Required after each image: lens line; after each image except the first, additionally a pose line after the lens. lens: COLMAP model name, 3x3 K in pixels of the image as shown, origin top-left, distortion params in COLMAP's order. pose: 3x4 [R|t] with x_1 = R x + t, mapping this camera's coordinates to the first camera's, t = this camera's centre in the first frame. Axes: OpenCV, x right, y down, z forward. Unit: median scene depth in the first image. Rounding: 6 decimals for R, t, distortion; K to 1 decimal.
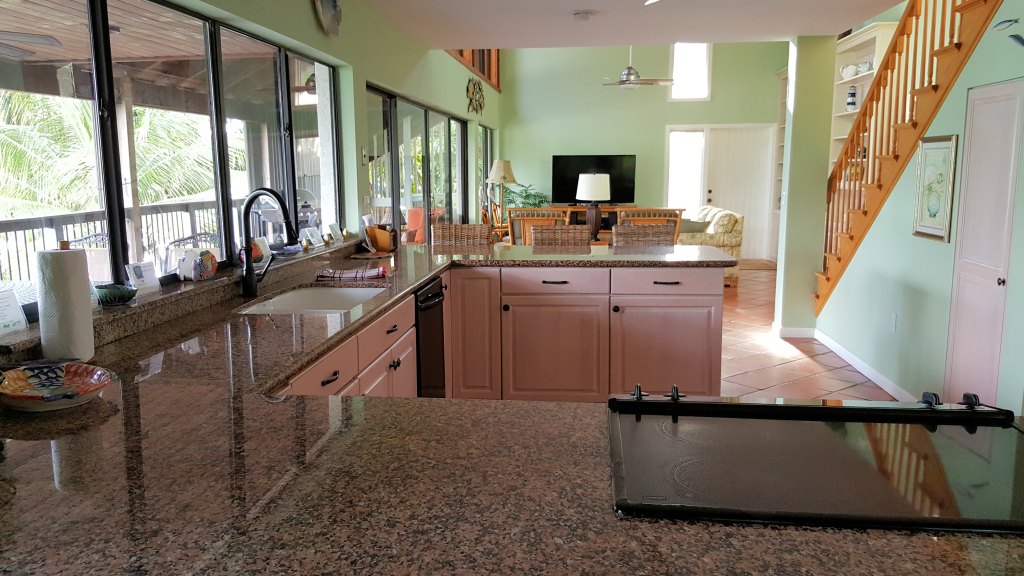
lens RADIAL K [[776.7, 0, 508.4], [0, 776.7, 292.8], [0, 0, 1]] dist [0.095074, -0.150873]
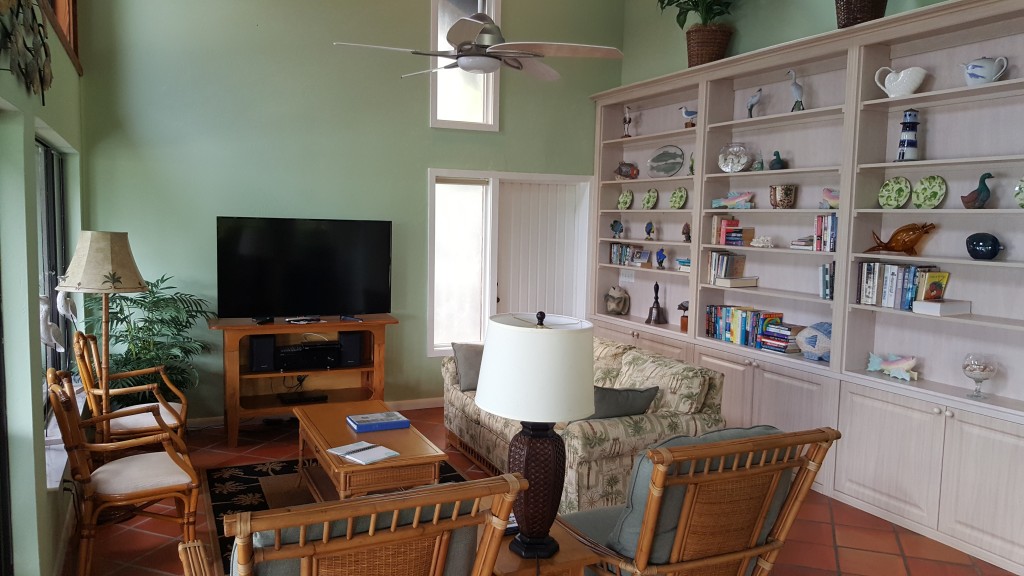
lens RADIAL K [[776.7, 0, 513.2], [0, 776.7, 305.6], [0, 0, 1]] dist [0.095074, -0.150873]
pose [[0.865226, -0.034102, 0.500220, -0.026509], [0.055722, 0.998044, -0.028340, -0.103488], [-0.498276, 0.052394, 0.865434, 0.523969]]
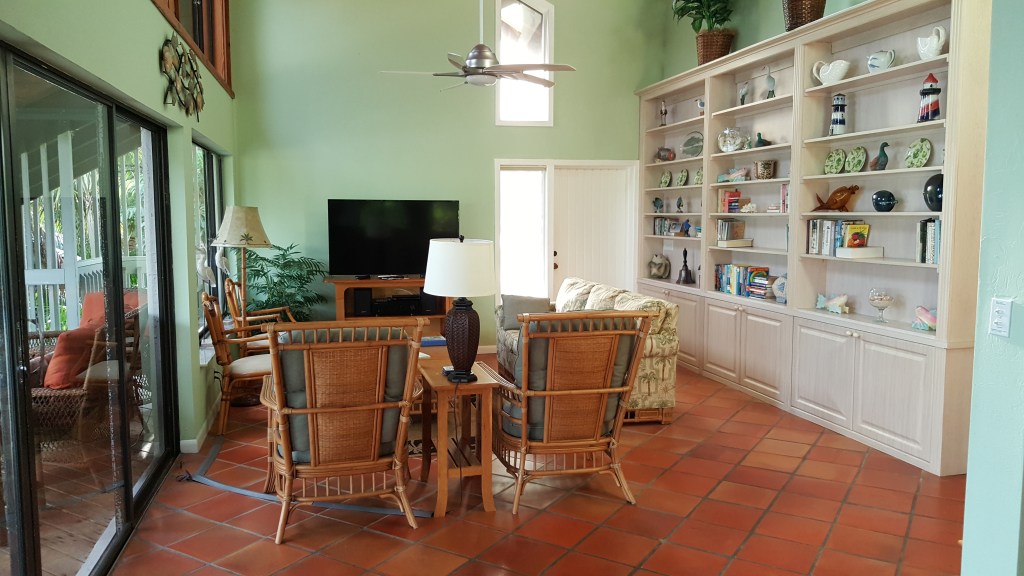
lens RADIAL K [[776.7, 0, 514.2], [0, 776.7, 291.9], [0, 0, 1]] dist [0.095074, -0.150873]
pose [[0.944899, -0.028898, 0.326084, -0.008221], [0.048203, 0.997520, -0.051278, -0.065591], [-0.323794, 0.064171, 0.943949, 0.379665]]
